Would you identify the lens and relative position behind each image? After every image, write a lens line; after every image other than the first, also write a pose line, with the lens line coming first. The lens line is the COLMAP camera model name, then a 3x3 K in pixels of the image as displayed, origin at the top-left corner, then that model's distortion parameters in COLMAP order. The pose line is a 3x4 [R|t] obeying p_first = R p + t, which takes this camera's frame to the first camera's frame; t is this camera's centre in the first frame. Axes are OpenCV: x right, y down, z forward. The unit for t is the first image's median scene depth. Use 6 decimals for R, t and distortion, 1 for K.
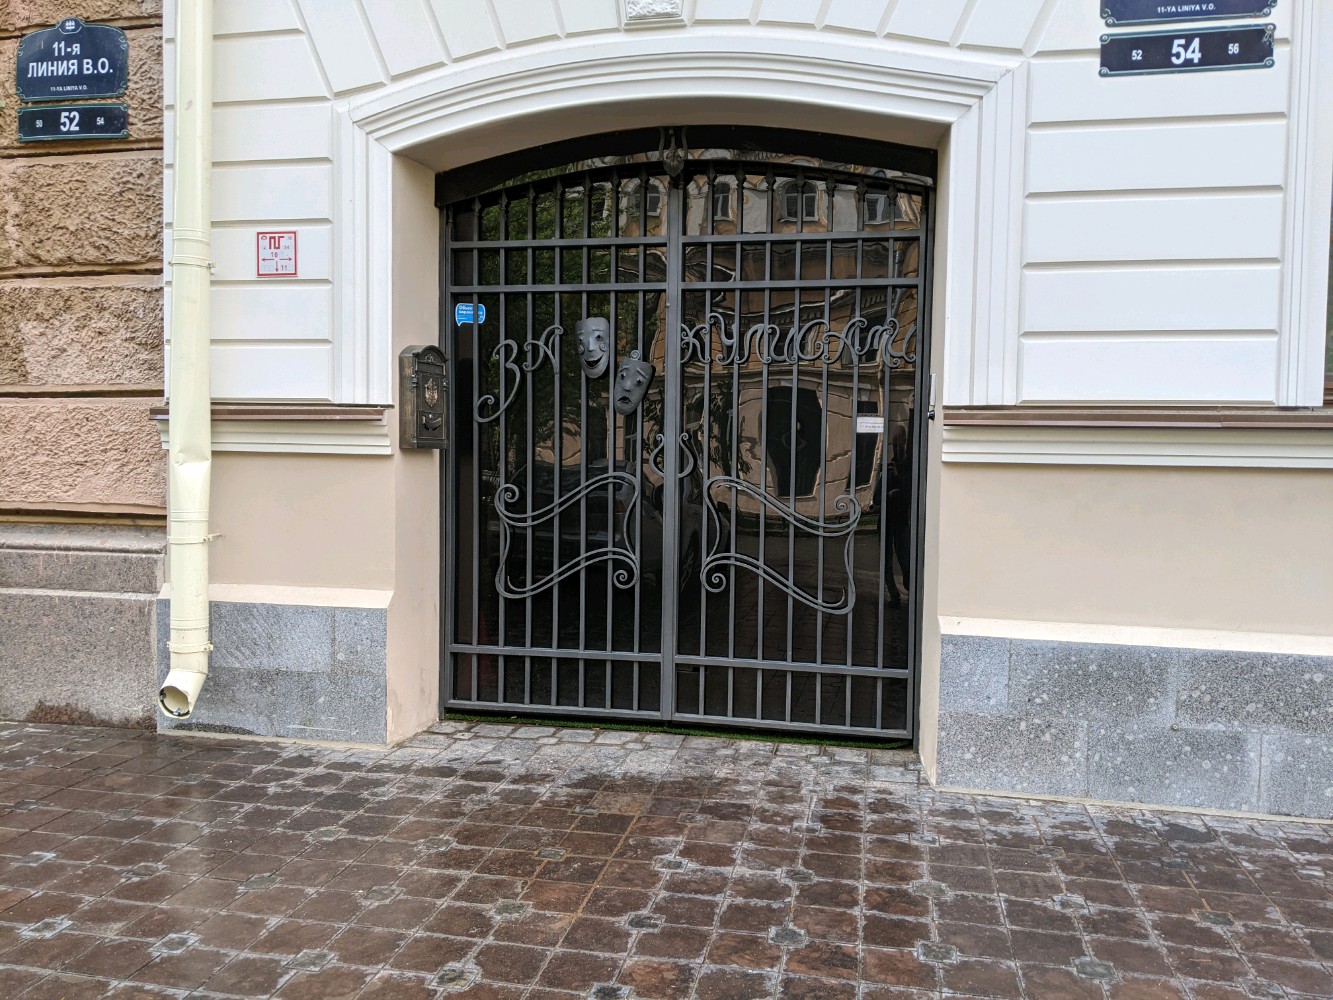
lens RADIAL K [[1058.4, 0, 666.5], [0, 1058.4, 500.0], [0, 0, 1]] dist [0.001021, 0.001090]
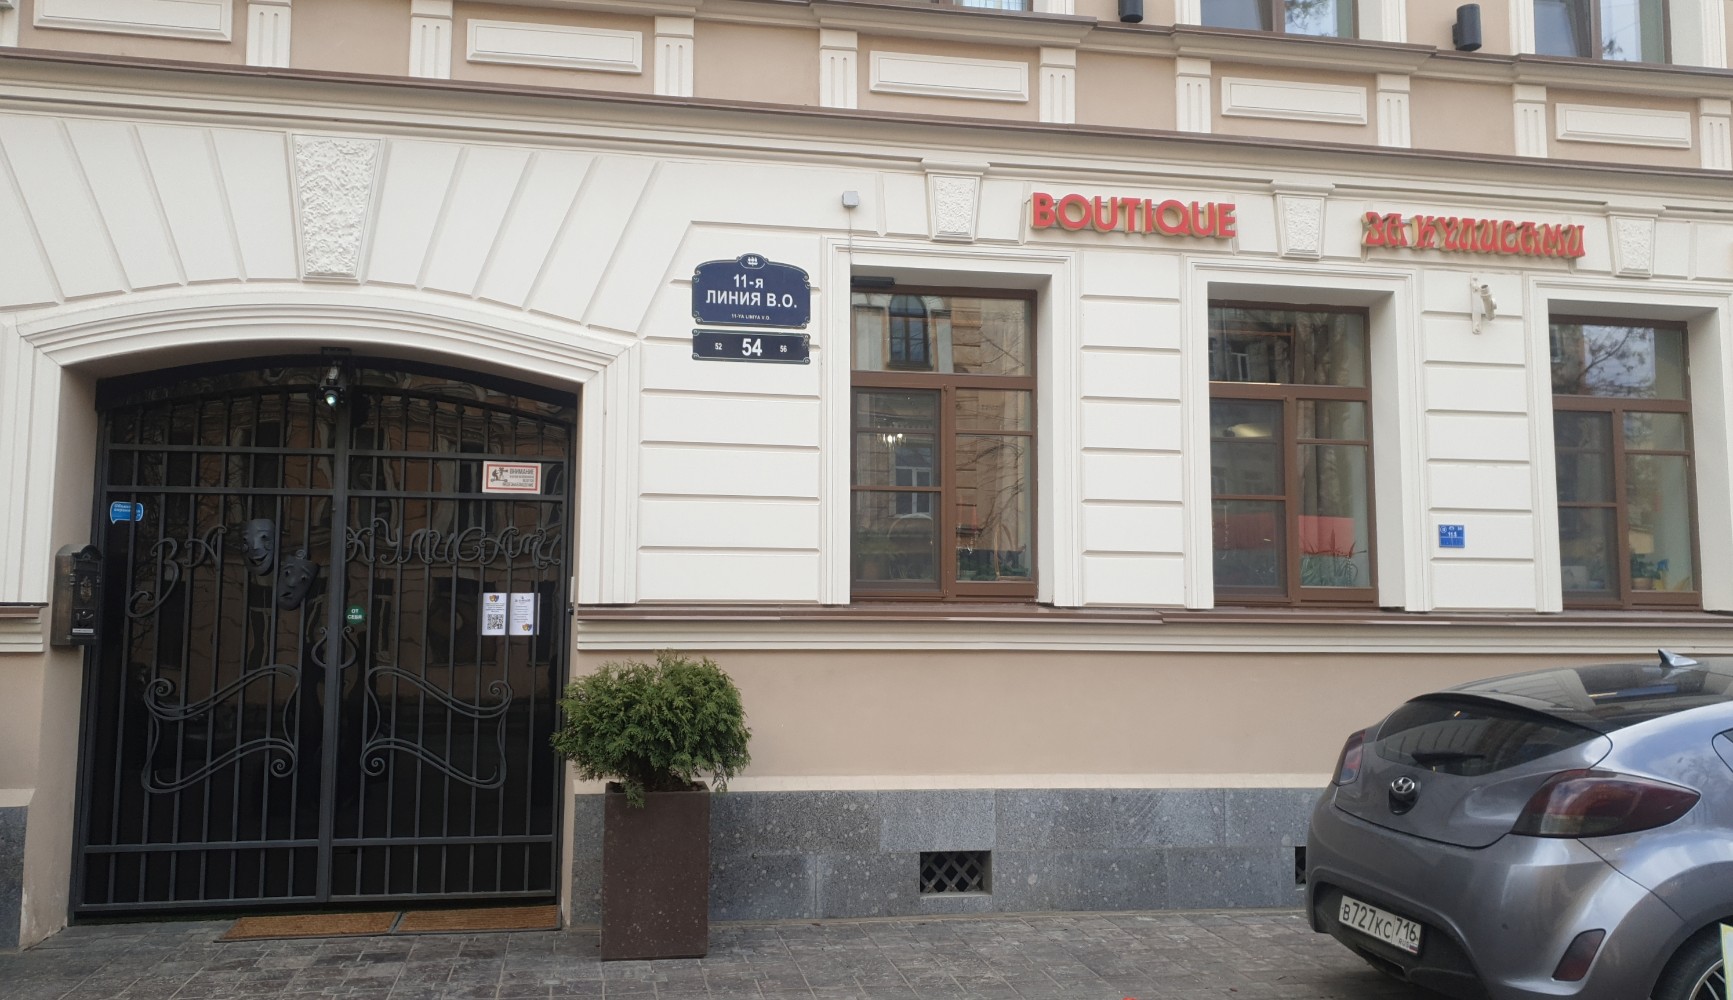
lens RADIAL K [[1352.1, 0, 866.5], [0, 1352.1, 500.0], [0, 0, 1]] dist [0.063940, -0.138892]
pose [[0.921631, 0.026467, 0.387165, -0.037524], [0.026851, 0.990931, -0.131658, 0.005968], [-0.387138, 0.131736, 0.912562, -0.510882]]
